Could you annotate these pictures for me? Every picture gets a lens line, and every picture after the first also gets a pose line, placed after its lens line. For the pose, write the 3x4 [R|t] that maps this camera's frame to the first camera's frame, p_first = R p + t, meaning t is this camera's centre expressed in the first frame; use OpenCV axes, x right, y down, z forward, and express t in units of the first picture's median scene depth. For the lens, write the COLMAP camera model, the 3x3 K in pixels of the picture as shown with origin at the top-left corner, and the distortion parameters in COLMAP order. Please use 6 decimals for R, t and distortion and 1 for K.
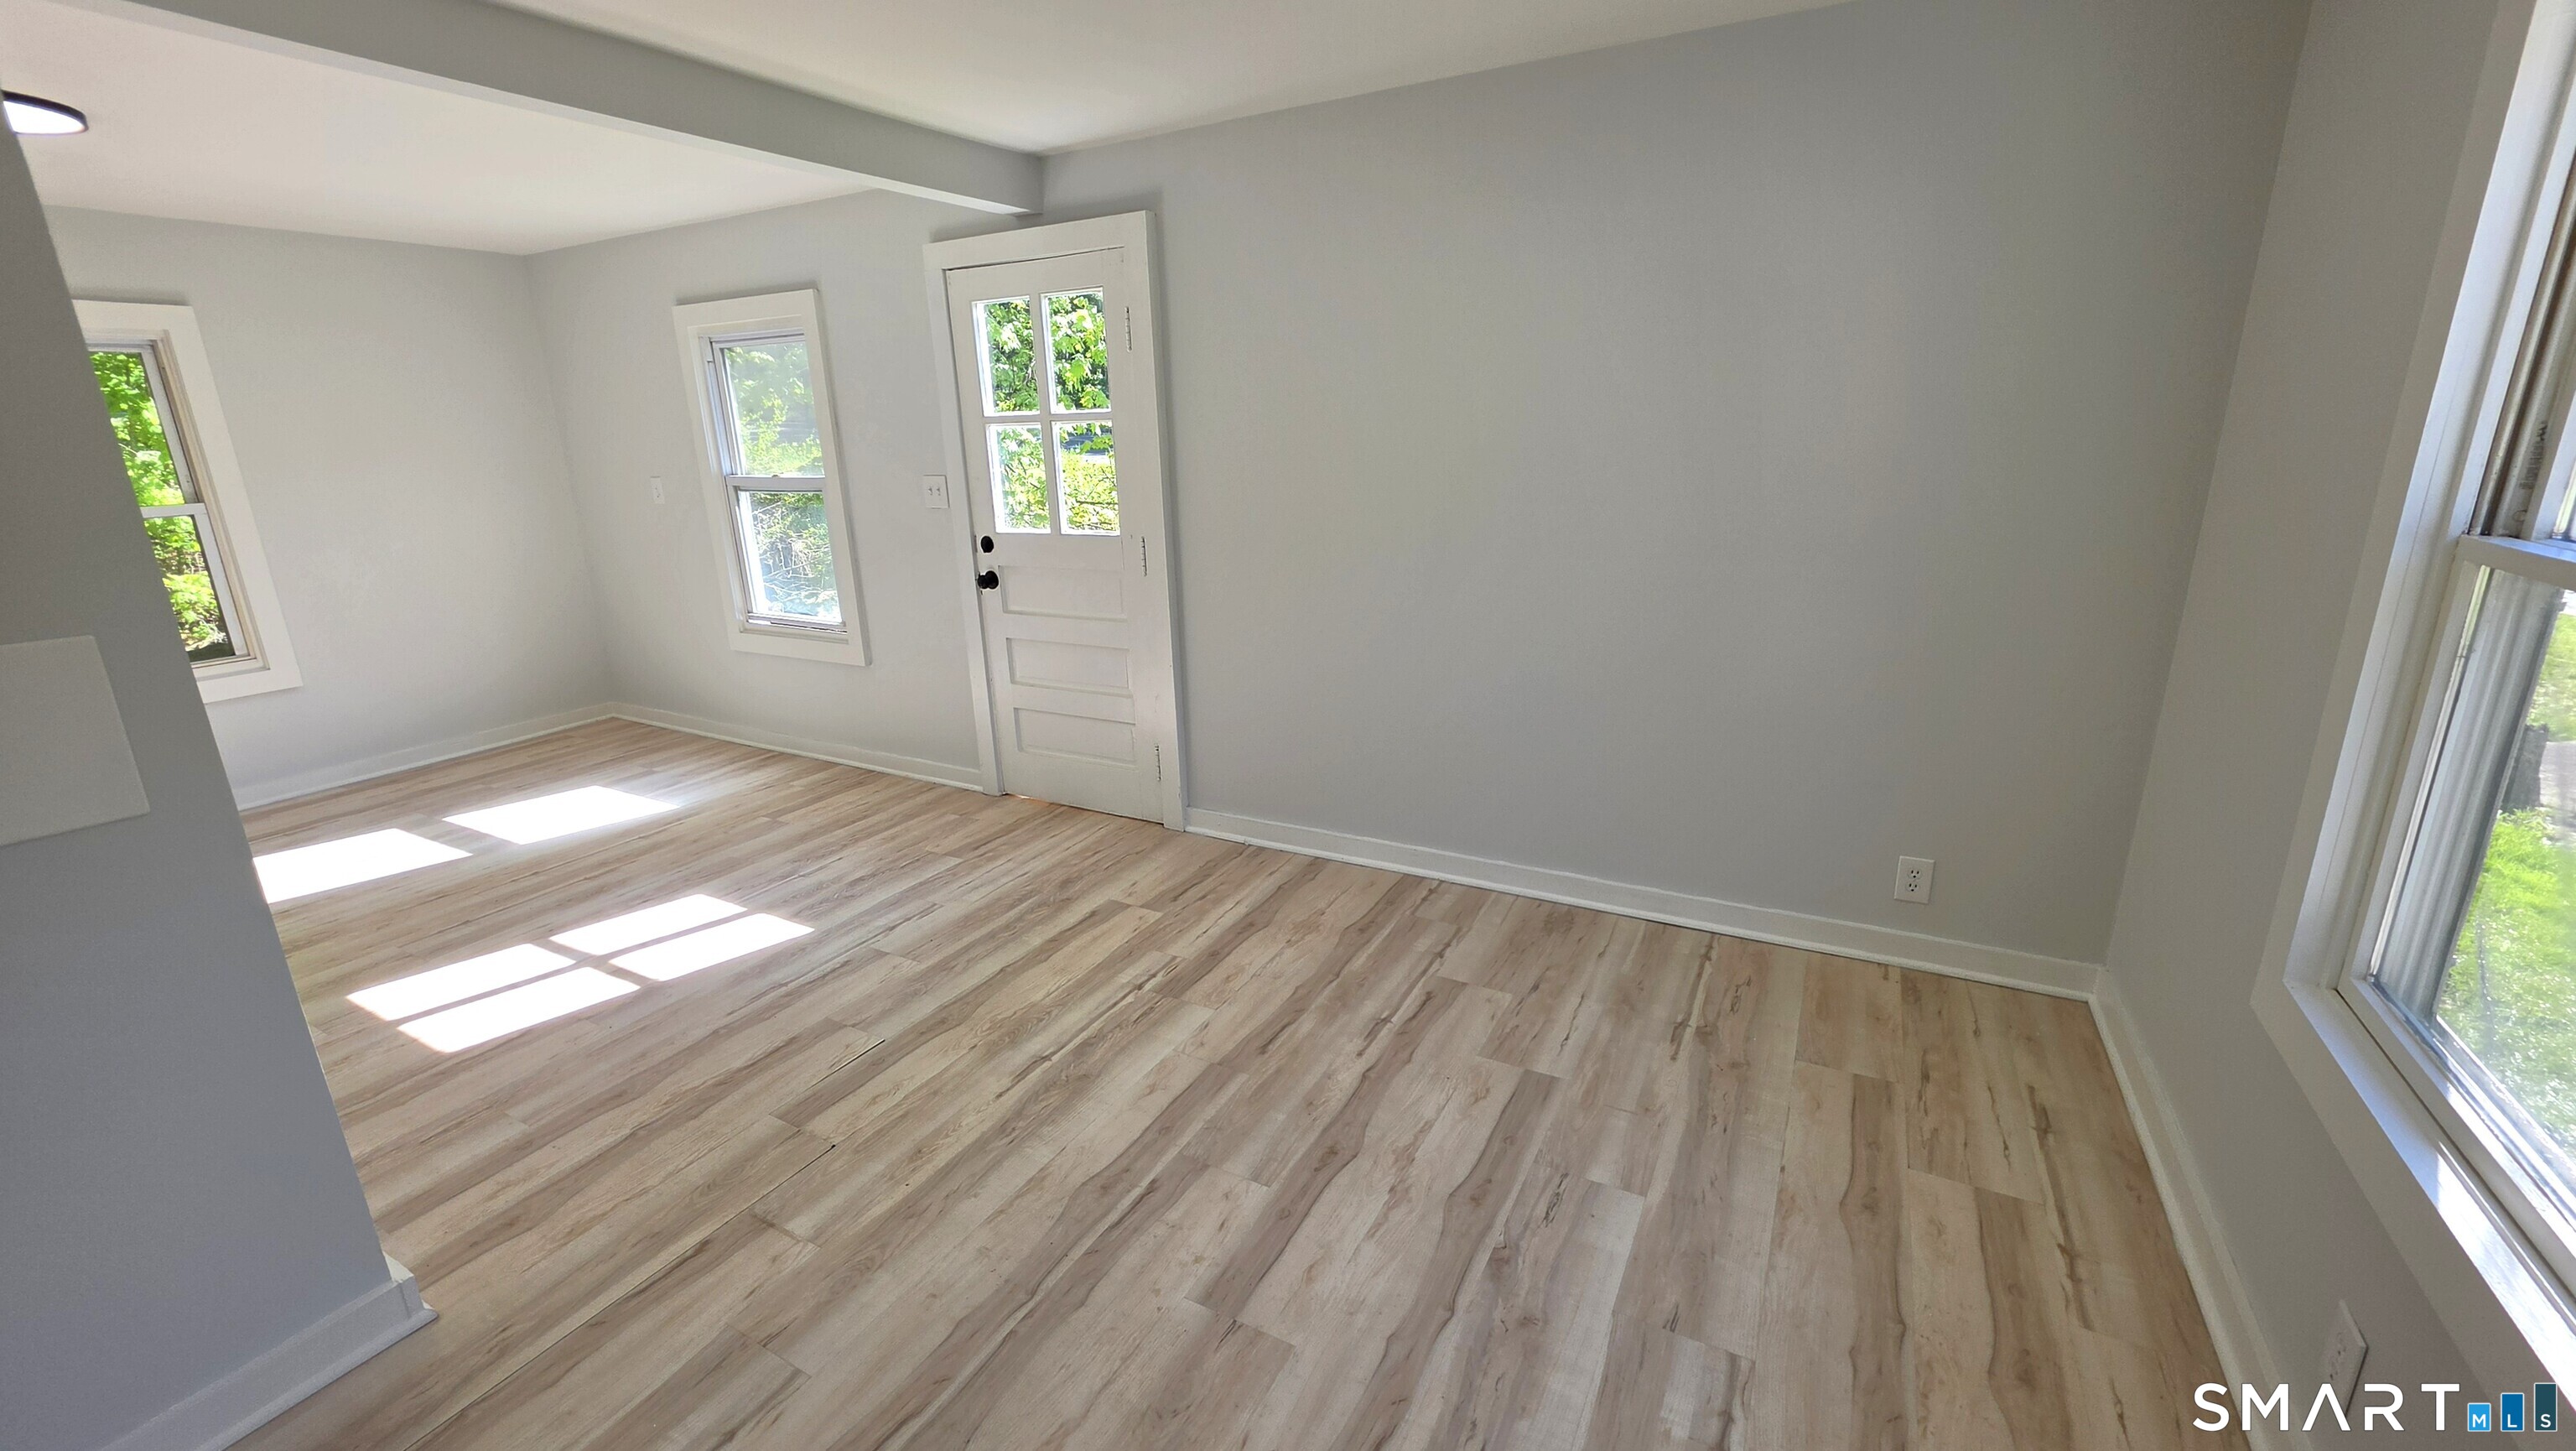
lens RADIAL K [[1031.5, 0, 1284.9], [0, 1031.5, 718.0], [0, 0, 1]] dist [-0.003510, 0.000103]
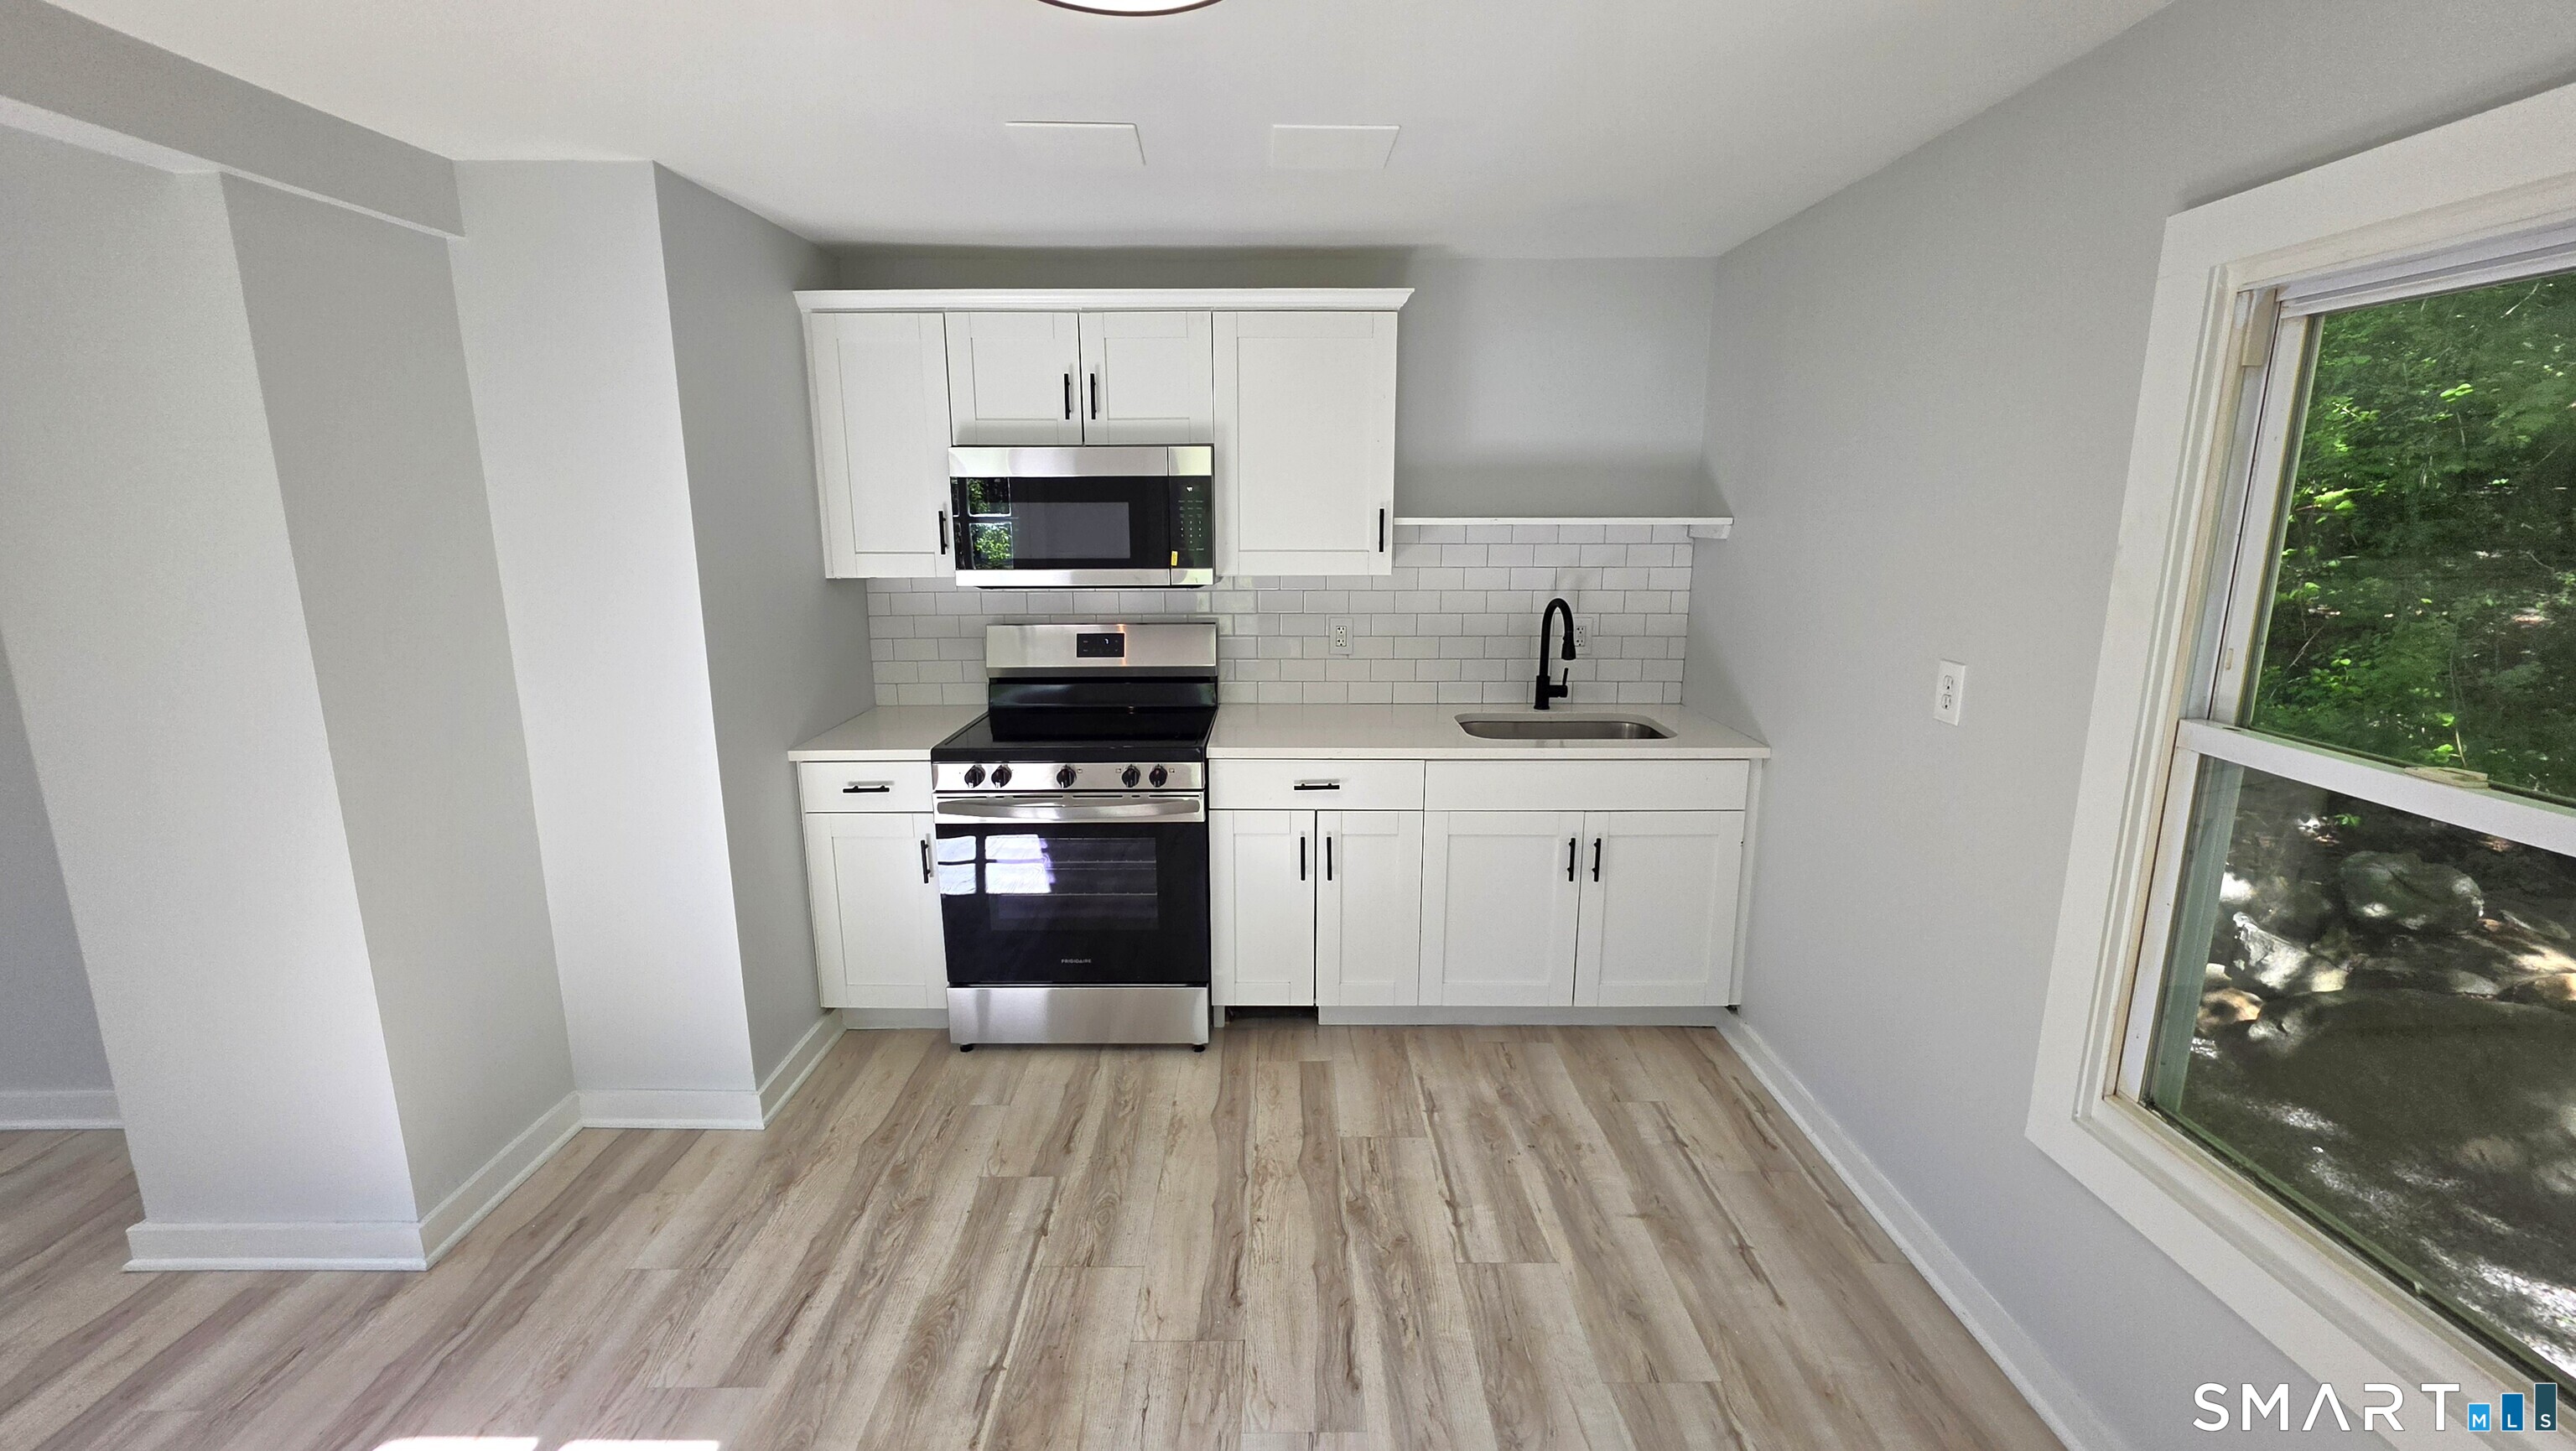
lens RADIAL K [[1031.5, 0, 1283.5], [0, 1031.5, 718.3], [0, 0, 1]] dist [-0.003510, 0.000103]
pose [[-0.875001, 0.125571, -0.467553, -0.862430], [-0.107683, 0.891100, 0.440847, -0.391218], [0.471994, 0.436089, -0.766191, 1.285884]]
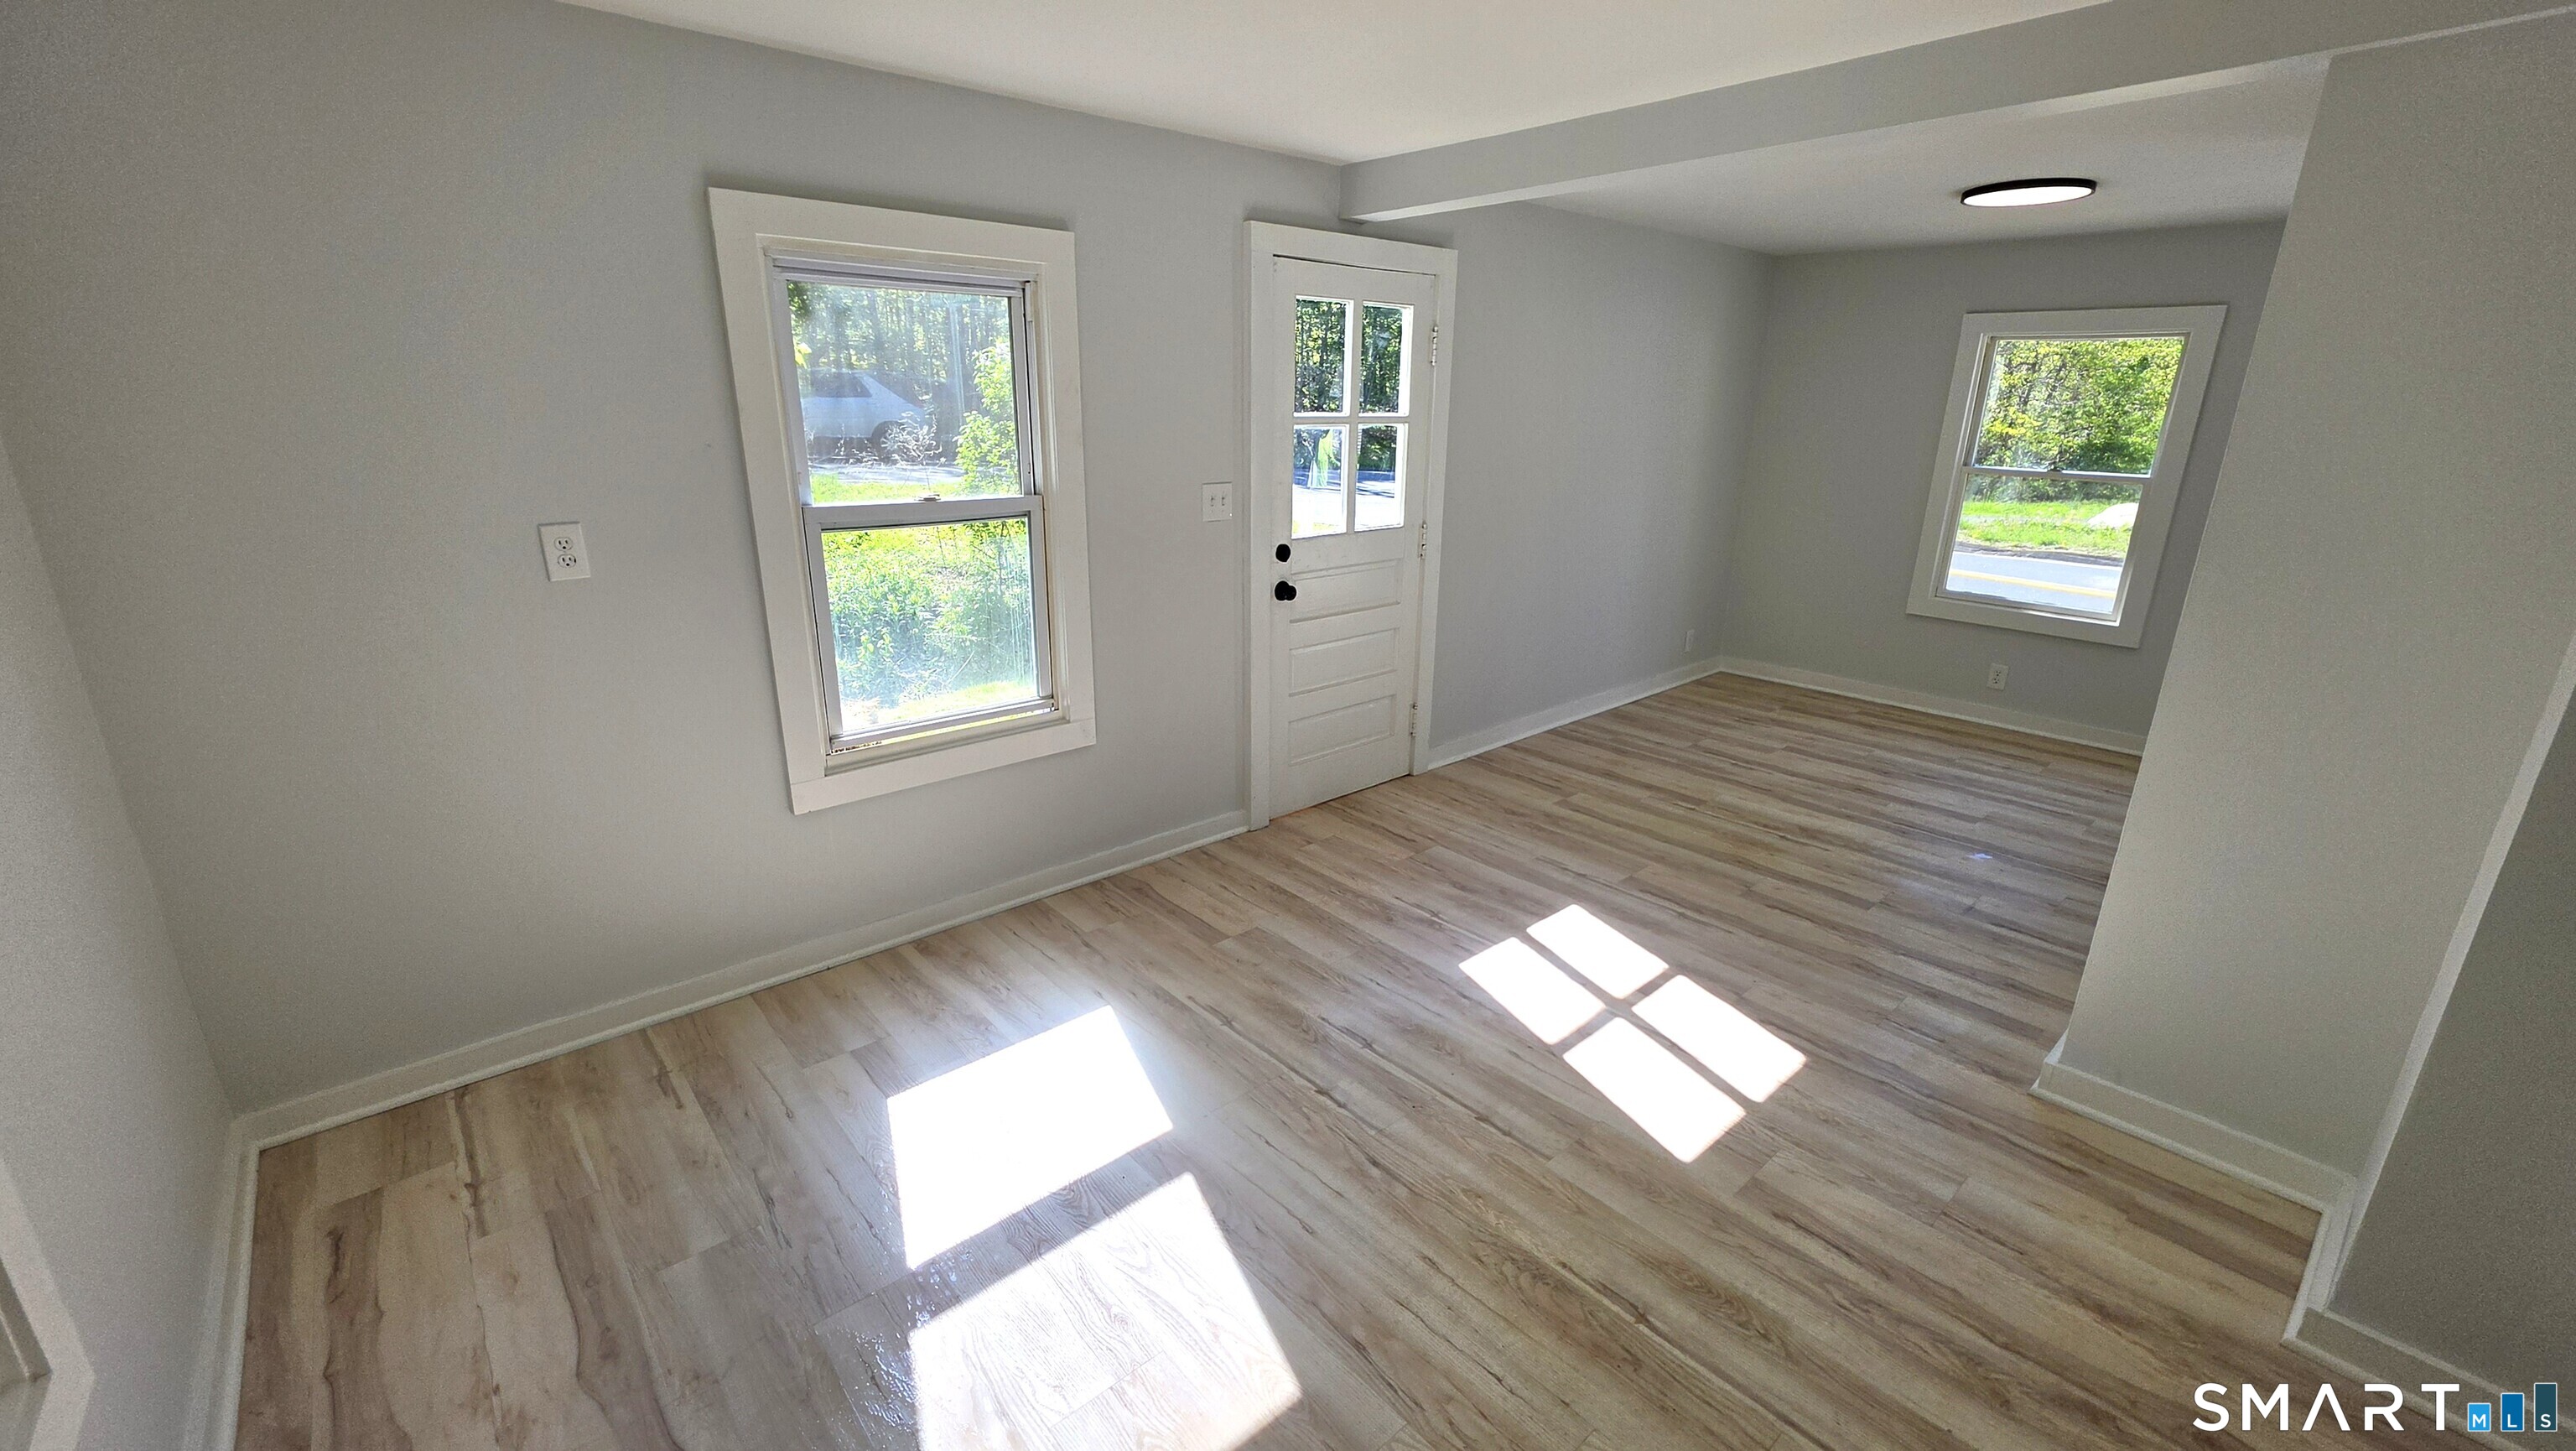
lens RADIAL K [[1031.5, 0, 1284.3], [0, 1031.5, 719.3], [0, 0, 1]] dist [-0.003510, 0.000103]
pose [[0.344703, -0.254119, 0.903661, -1.454952], [0.238595, 0.954764, 0.177478, -0.236397], [-0.907883, 0.154432, 0.389741, 0.814061]]
